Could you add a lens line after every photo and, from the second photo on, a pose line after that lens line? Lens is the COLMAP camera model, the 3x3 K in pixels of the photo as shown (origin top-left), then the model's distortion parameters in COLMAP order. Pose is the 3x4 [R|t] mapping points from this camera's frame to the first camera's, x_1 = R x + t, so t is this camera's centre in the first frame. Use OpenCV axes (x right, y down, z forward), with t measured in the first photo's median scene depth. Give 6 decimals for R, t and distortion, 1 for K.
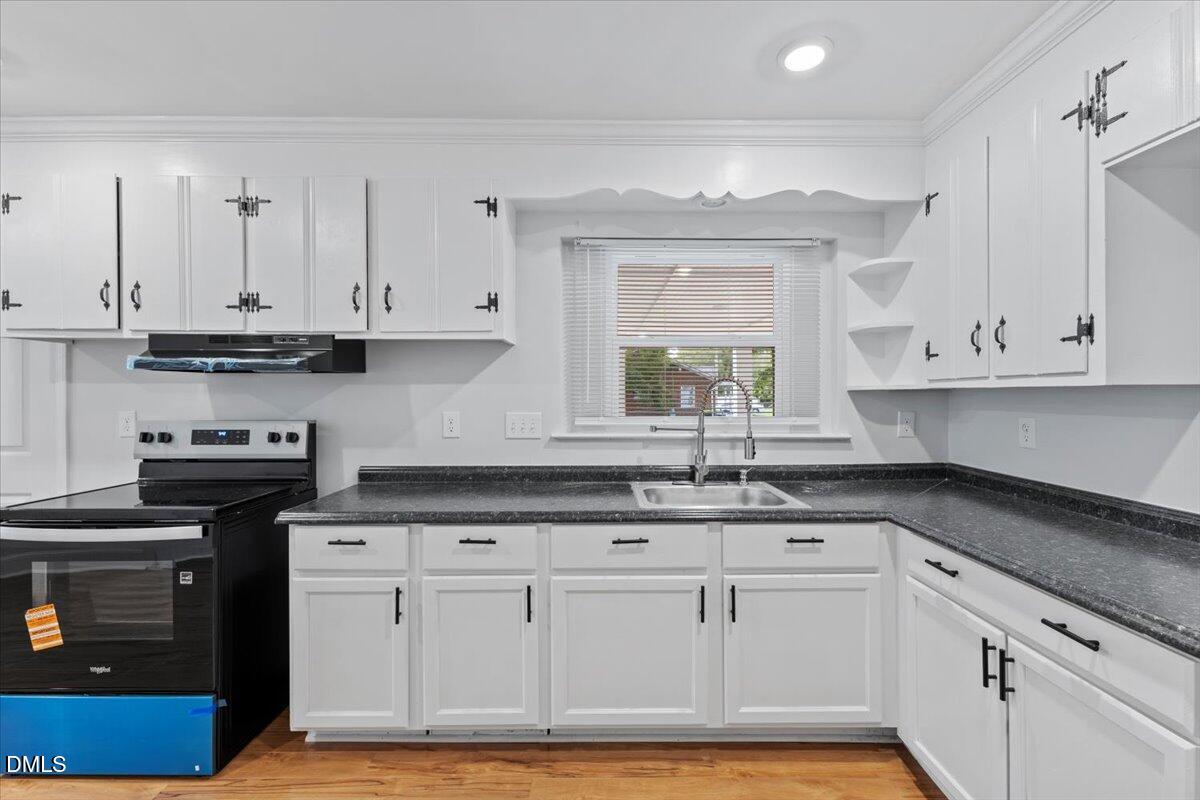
lens RADIAL K [[512.2, 0, 601.1], [0, 512.2, 399.6], [0, 0, 1]] dist [0.008728, -0.000191]
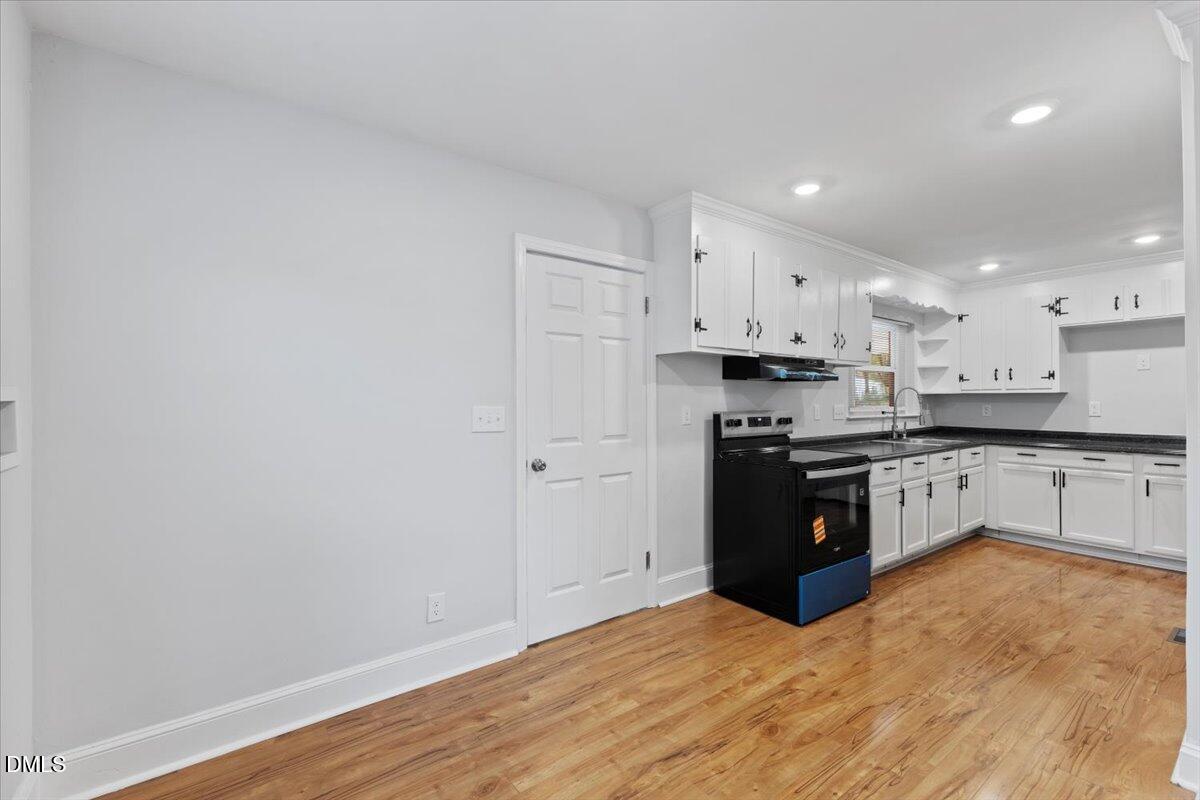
lens RADIAL K [[512.2, 0, 576.0], [0, 512.2, 402.7], [0, 0, 1]] dist [0.008728, -0.000191]
pose [[0.814544, -0.002645, 0.580095, -2.280181], [0.007273, 0.999958, -0.005654, 0.022401], [-0.580056, 0.008824, 0.814529, 0.072657]]
